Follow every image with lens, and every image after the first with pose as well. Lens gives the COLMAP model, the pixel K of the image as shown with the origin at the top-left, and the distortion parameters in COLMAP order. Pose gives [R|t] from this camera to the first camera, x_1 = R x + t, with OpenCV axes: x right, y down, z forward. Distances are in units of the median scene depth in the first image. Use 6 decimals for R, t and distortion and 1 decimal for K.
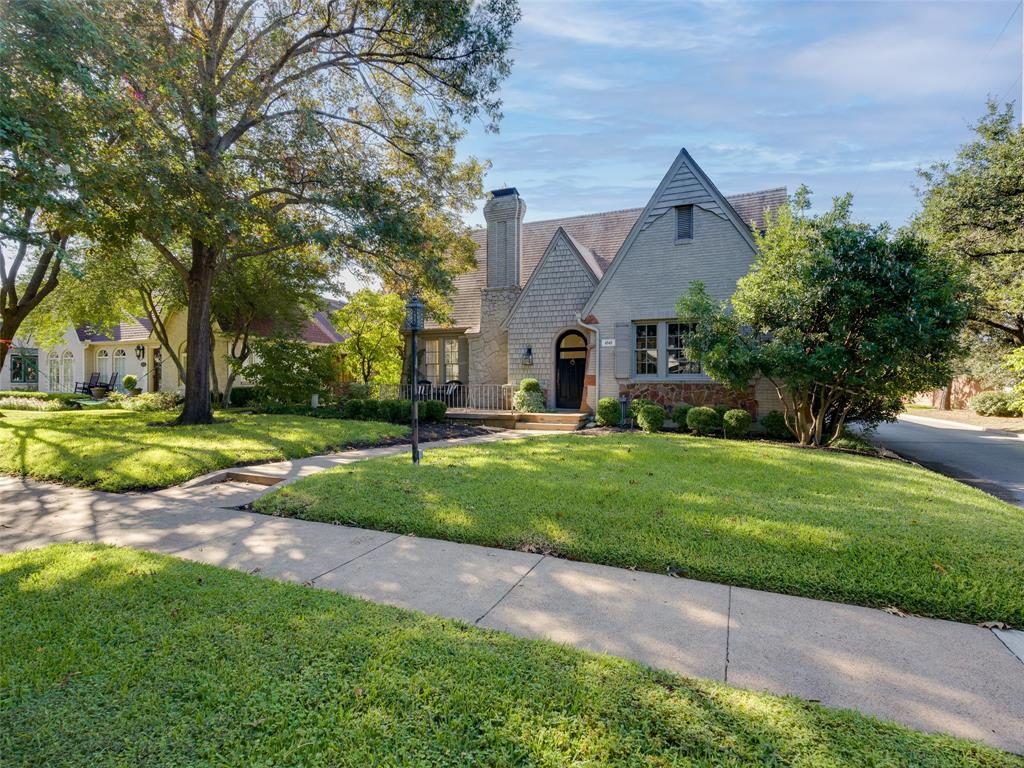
lens RADIAL K [[581.2, 0, 512.0], [0, 581.2, 384.0], [0, 0, 1]] dist [0.001183, 0.000625]
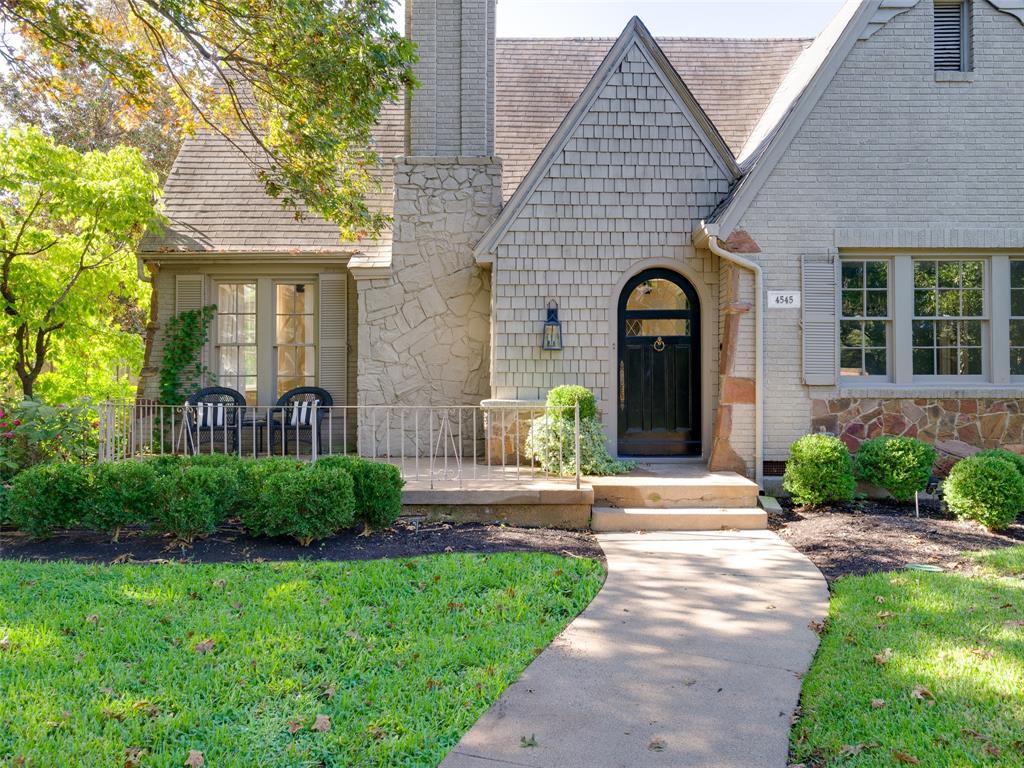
lens RADIAL K [[759.4, 0, 534.5], [0, 759.4, 358.5], [0, 0, 1]] dist [-0.002948, 0.002327]
pose [[0.899610, 0.008138, 0.436619, -0.216427], [0.002359, 0.999721, -0.023494, -0.015706], [-0.436688, 0.022166, 0.899340, 0.558669]]
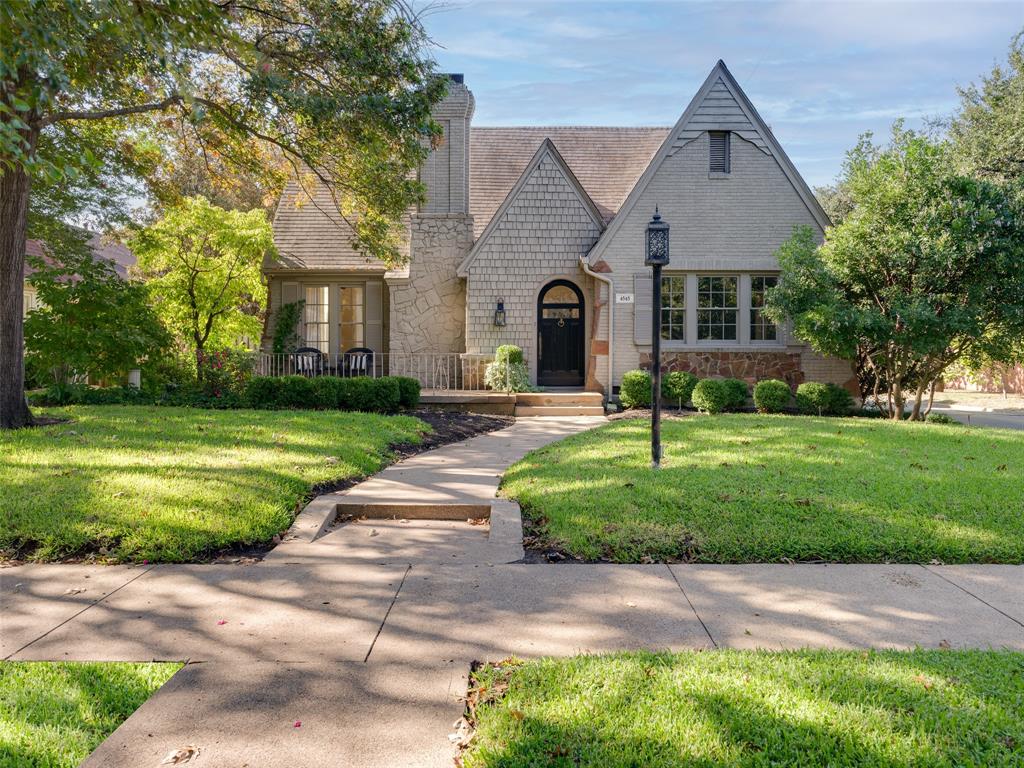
lens RADIAL K [[759.4, 0, 534.5], [0, 759.4, 358.5], [0, 0, 1]] dist [-0.002948, 0.002327]
pose [[0.896534, -0.000687, 0.442975, -0.358680], [0.001181, 0.999999, -0.000840, 0.007938], [-0.442974, 0.001276, 0.896534, 0.152526]]
